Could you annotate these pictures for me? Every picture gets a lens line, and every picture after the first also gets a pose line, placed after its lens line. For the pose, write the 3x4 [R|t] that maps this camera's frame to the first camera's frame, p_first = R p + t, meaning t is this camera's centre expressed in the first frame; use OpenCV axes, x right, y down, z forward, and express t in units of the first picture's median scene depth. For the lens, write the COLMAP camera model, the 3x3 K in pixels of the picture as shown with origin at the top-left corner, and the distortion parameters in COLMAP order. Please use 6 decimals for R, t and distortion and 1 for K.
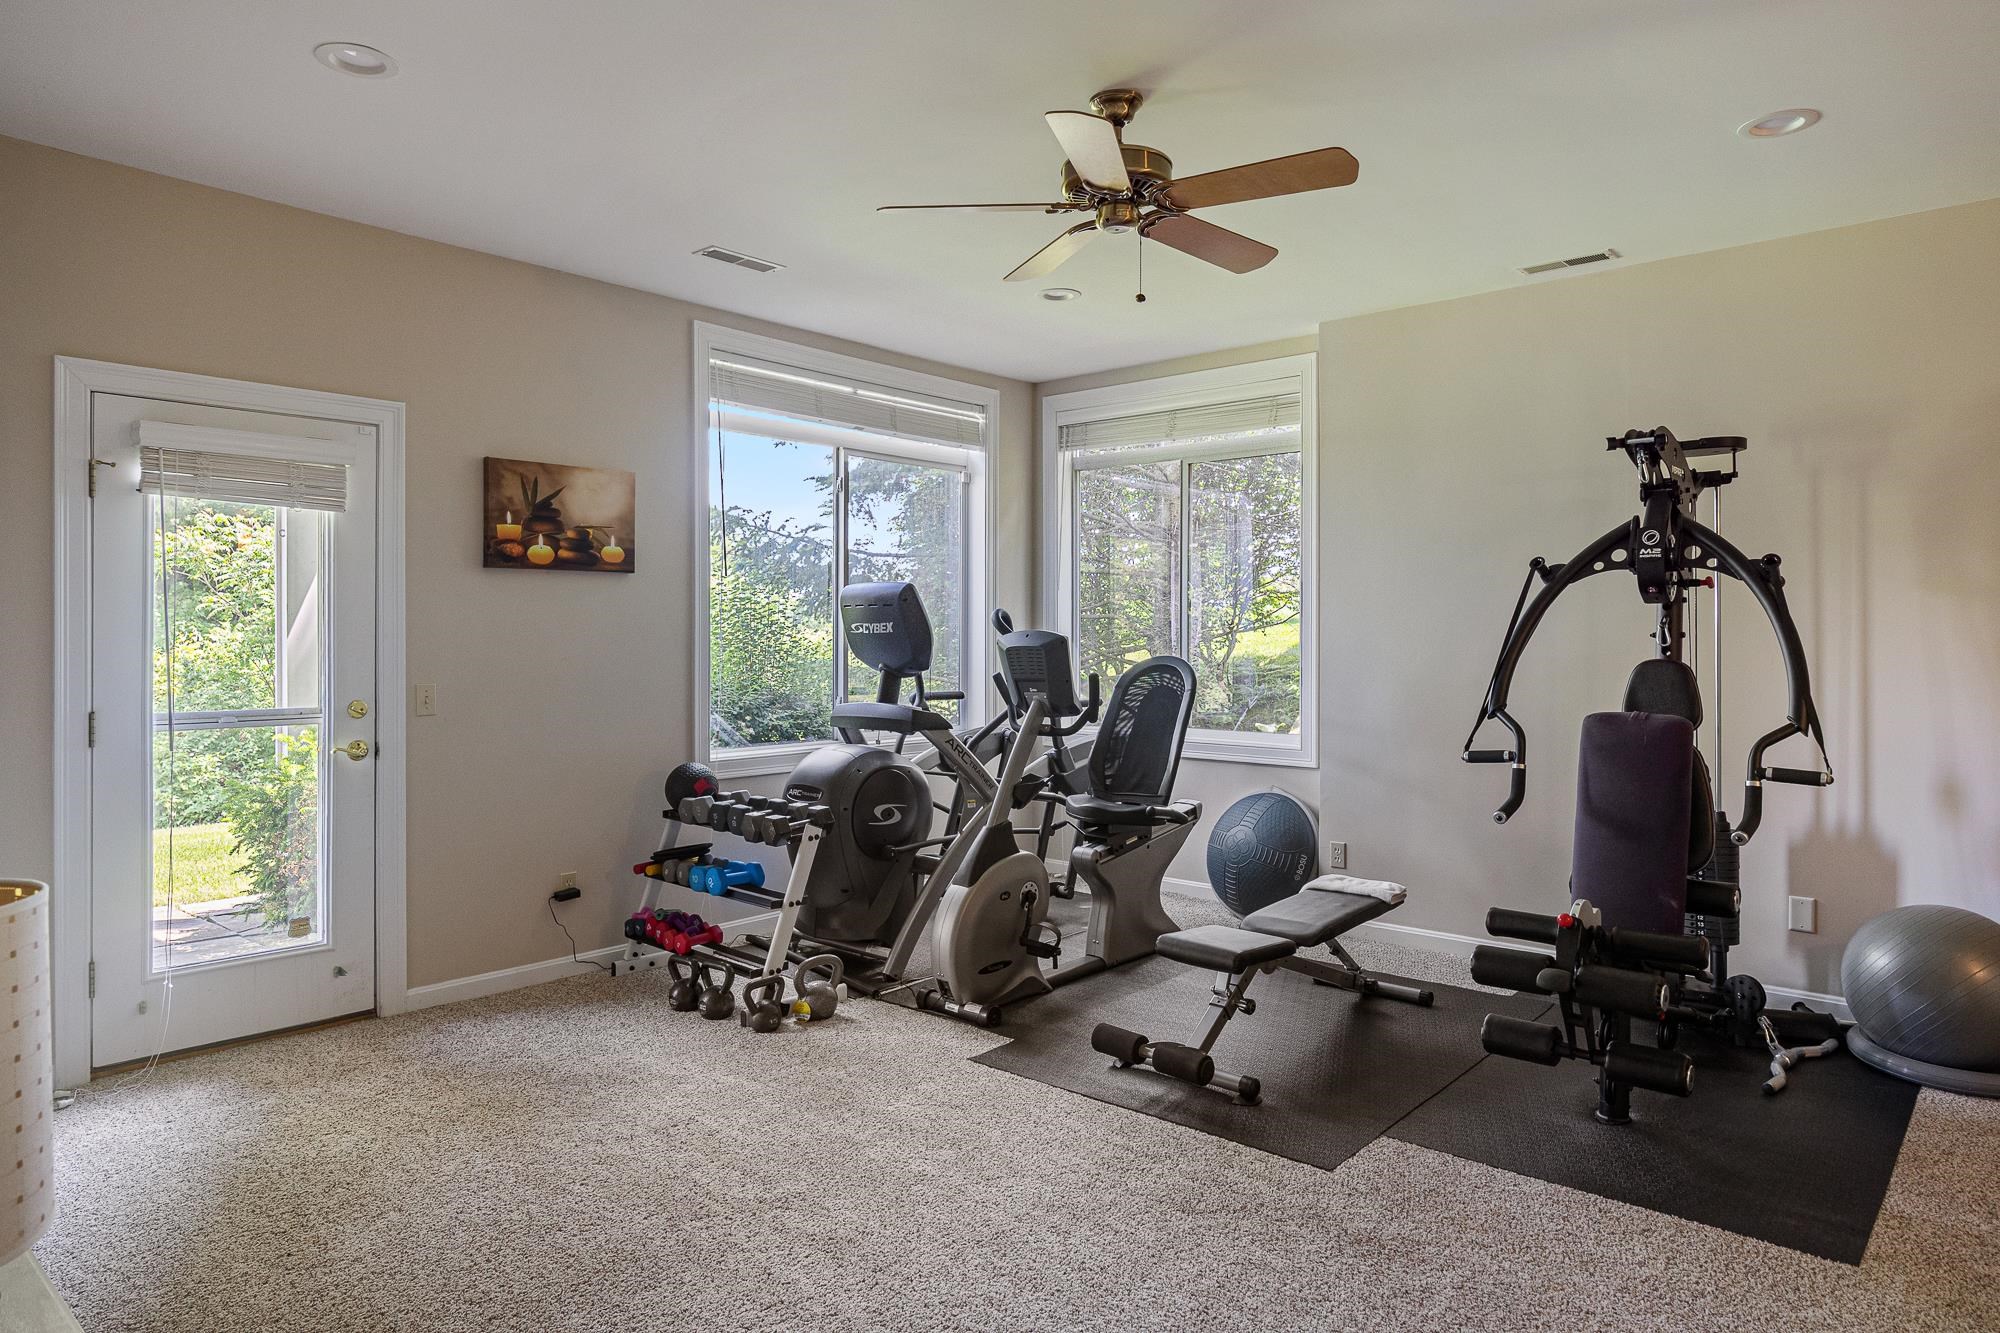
lens RADIAL K [[1163.3, 0, 998.2], [0, 1163.3, 654.6], [0, 0, 1]] dist [-0.007129, -0.002921]
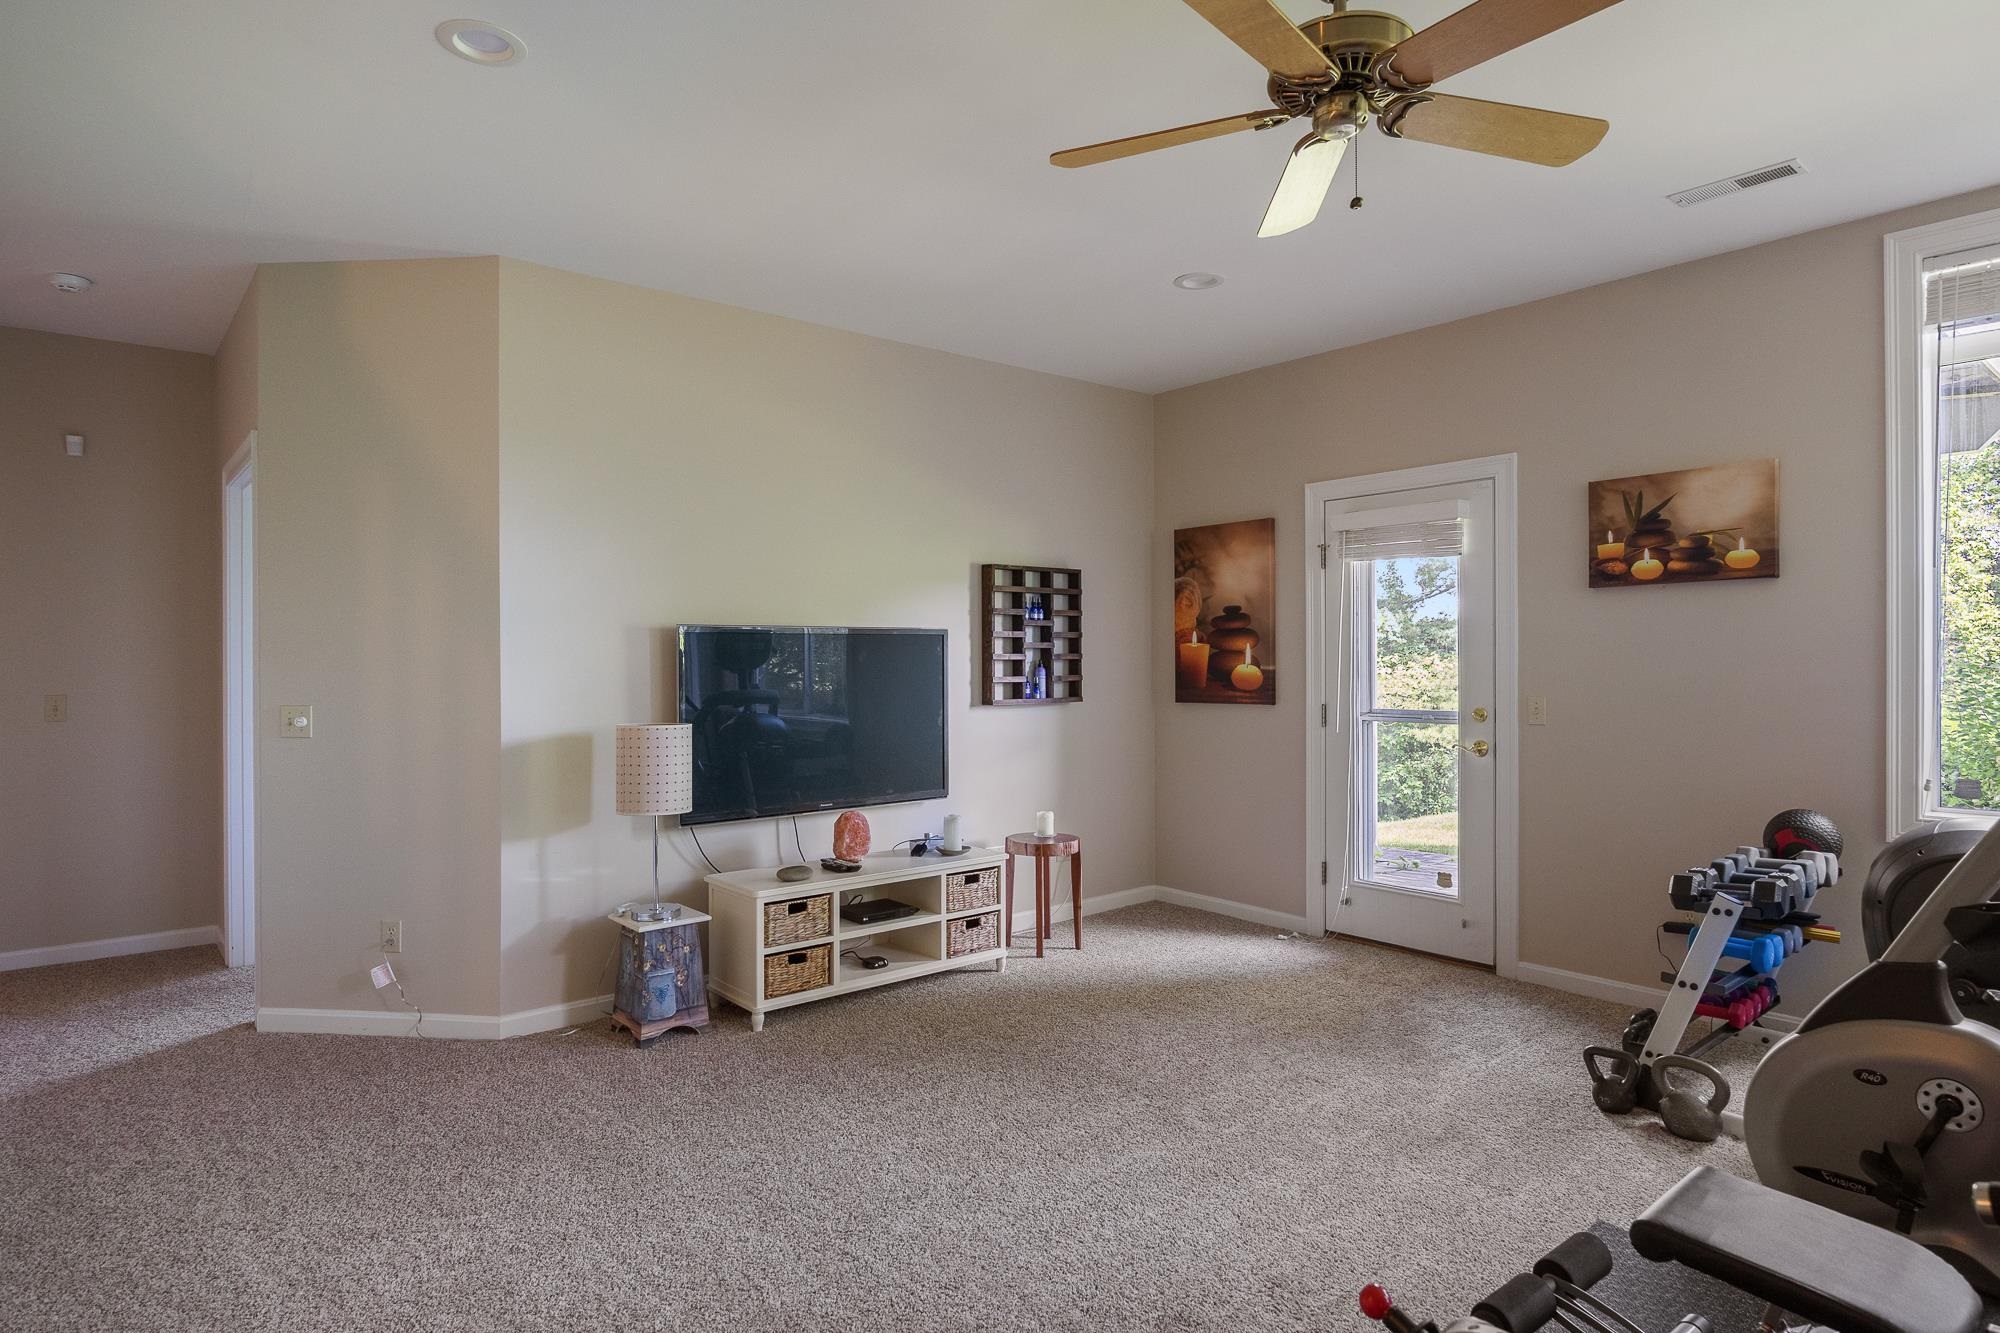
lens RADIAL K [[1117.7, 0, 998.8], [0, 1117.7, 666.0], [0, 0, 1]] dist [0.003127, 0.000581]
pose [[-0.128740, 0.010025, -0.991628, 0.625495], [-0.004169, 0.999935, 0.010650, -0.013110], [0.991670, 0.005505, -0.128690, 0.599083]]
